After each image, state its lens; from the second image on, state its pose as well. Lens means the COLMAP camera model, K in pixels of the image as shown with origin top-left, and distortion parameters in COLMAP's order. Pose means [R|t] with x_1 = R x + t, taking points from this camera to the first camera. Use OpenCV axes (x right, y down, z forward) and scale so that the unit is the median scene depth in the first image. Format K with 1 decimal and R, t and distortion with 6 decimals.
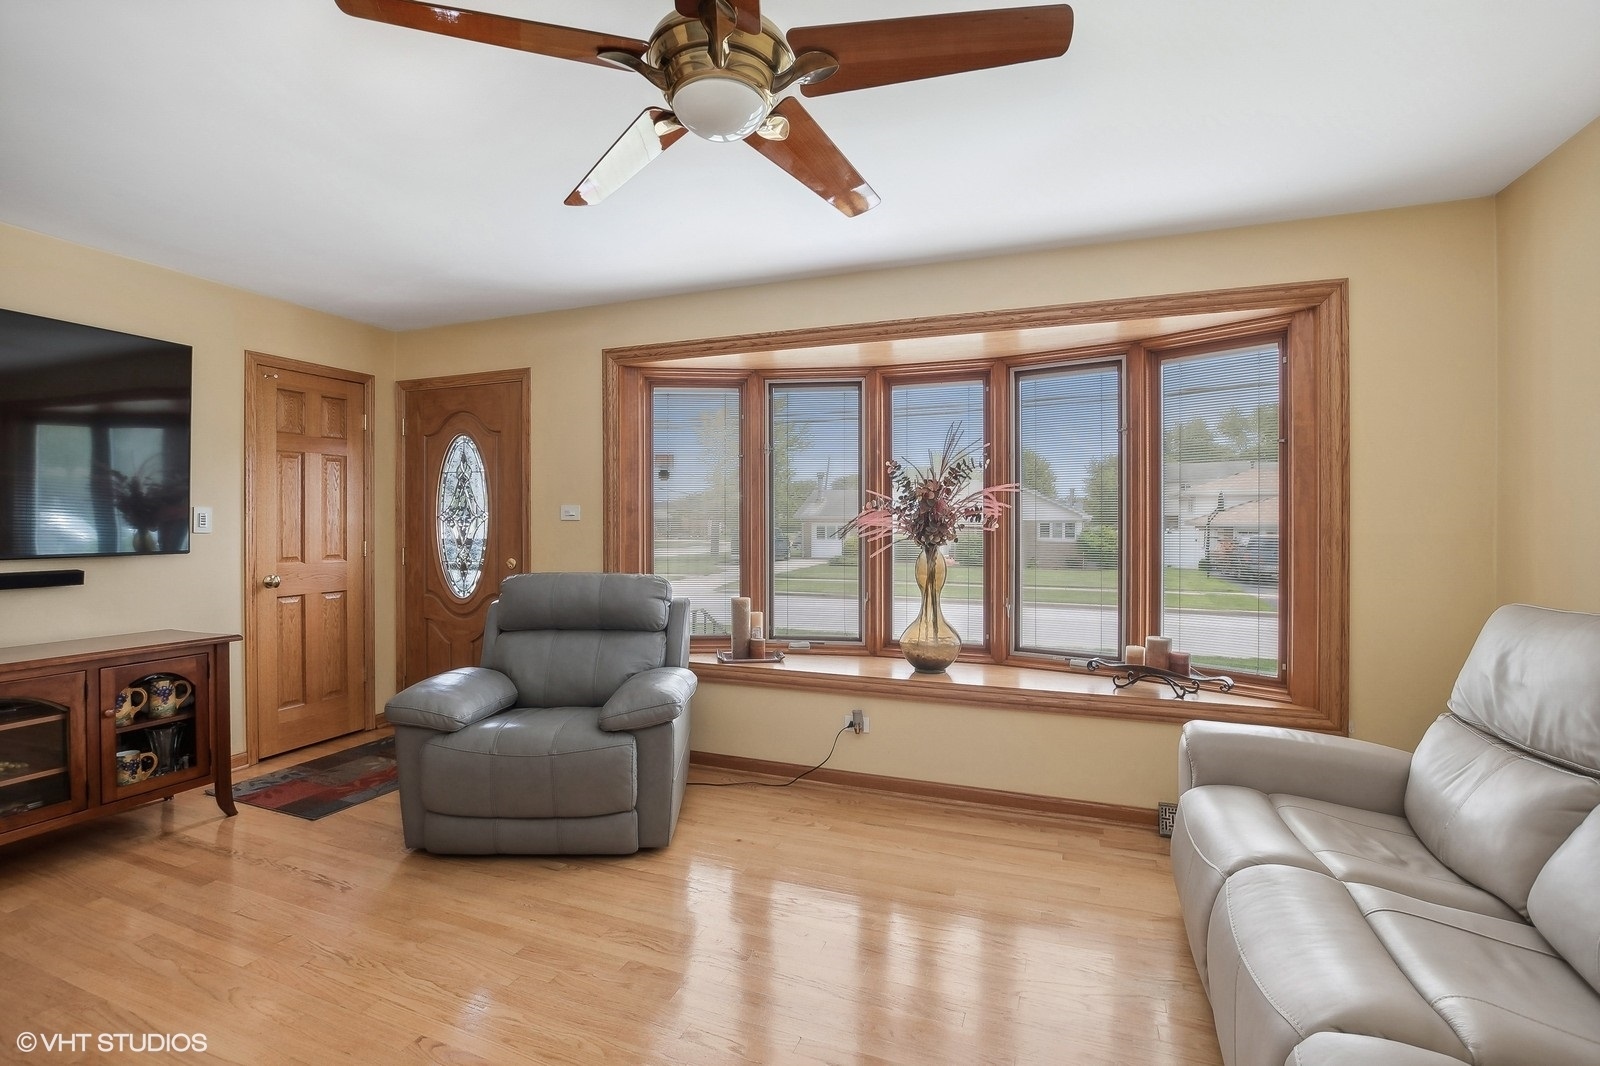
lens RADIAL K [[727.4, 0, 801.8], [0, 727.4, 521.6], [0, 0, 1]] dist [-0.020747, 0.000683]
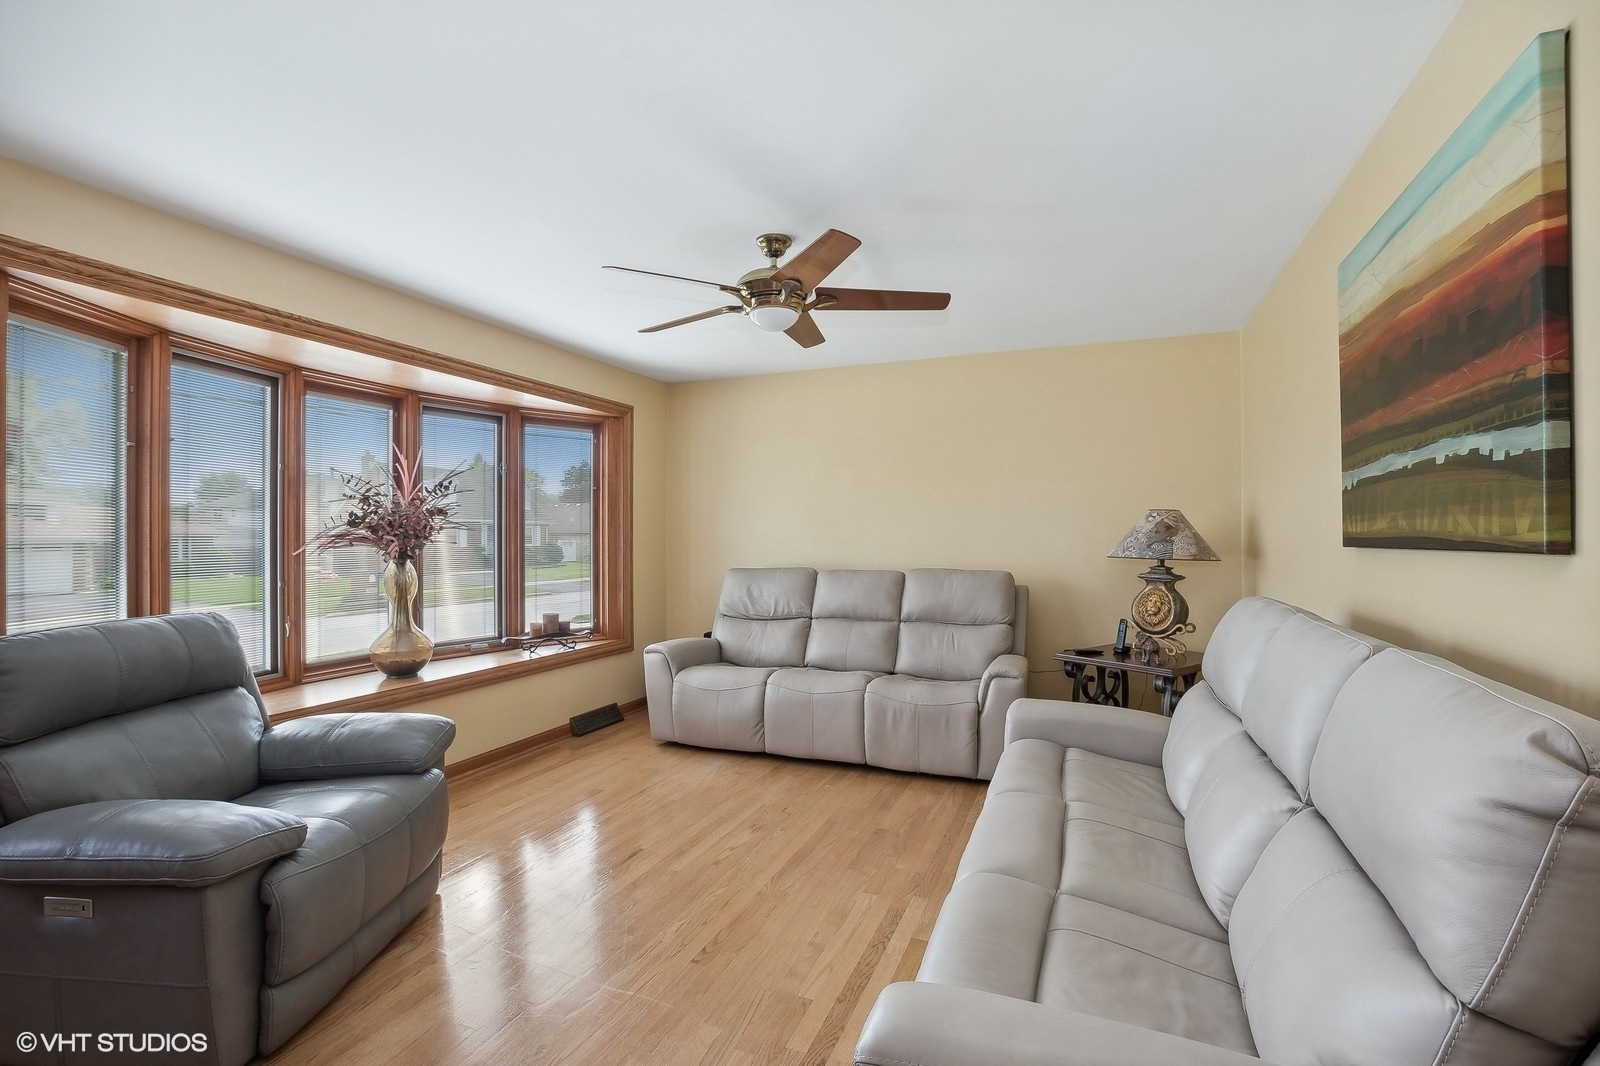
lens RADIAL K [[727.4, 0, 804.9], [0, 727.4, 533.6], [0, 0, 1]] dist [-0.020747, 0.000683]
pose [[0.020482, -0.000140, 0.999790, -1.000736], [0.003279, 0.999995, 0.000073, -0.002715], [-0.999785, 0.003277, 0.020482, 0.444833]]
